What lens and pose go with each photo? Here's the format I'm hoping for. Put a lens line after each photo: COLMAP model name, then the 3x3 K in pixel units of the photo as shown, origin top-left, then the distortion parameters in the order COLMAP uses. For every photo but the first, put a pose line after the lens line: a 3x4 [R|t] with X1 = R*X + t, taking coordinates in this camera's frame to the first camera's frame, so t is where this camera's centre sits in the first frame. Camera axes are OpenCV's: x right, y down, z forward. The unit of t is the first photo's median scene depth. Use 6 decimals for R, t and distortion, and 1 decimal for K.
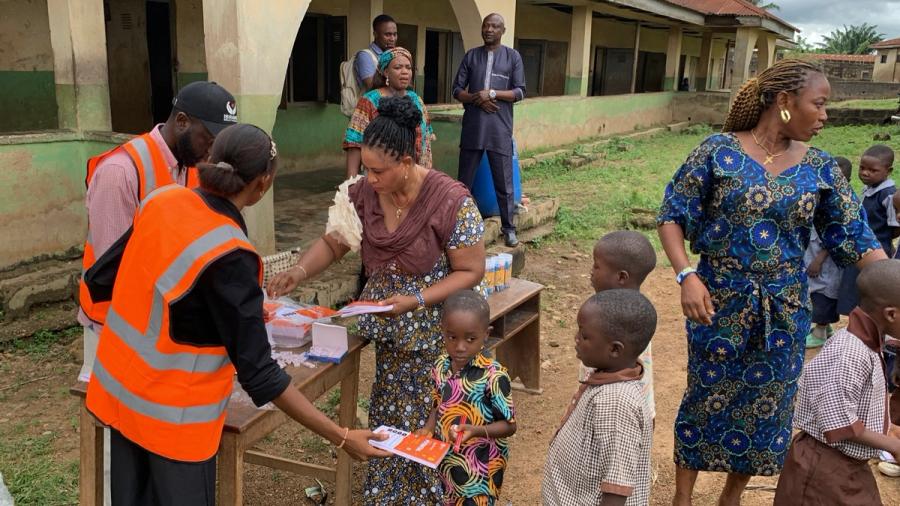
lens RADIAL K [[782.8, 0, 450.0], [0, 782.8, 253.0], [0, 0, 1]] dist [-0.002456, -0.011946]
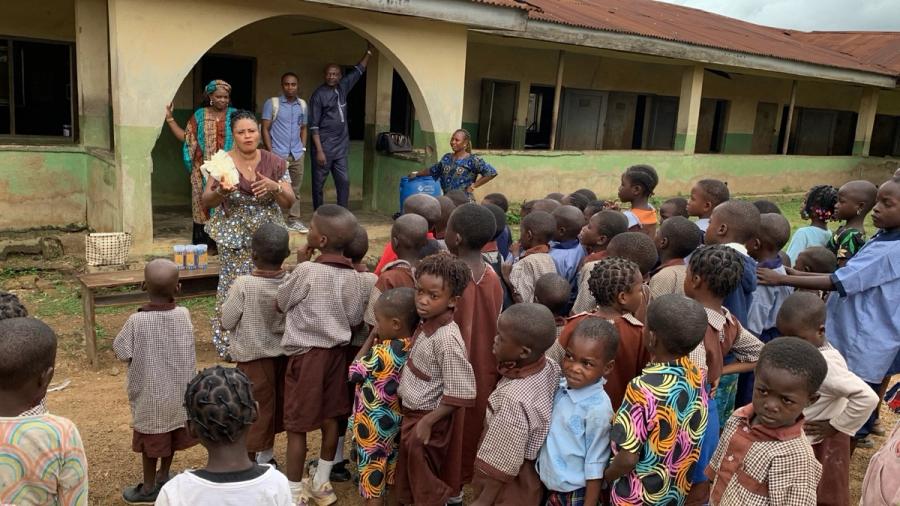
lens RADIAL K [[782.8, 0, 450.0], [0, 782.8, 253.0], [0, 0, 1]] dist [-0.002456, -0.011946]
pose [[0.923477, 0.104490, -0.369150, 0.749807], [-0.126709, 0.991272, -0.036393, 0.011133], [0.362125, 0.080383, 0.928657, -0.115644]]
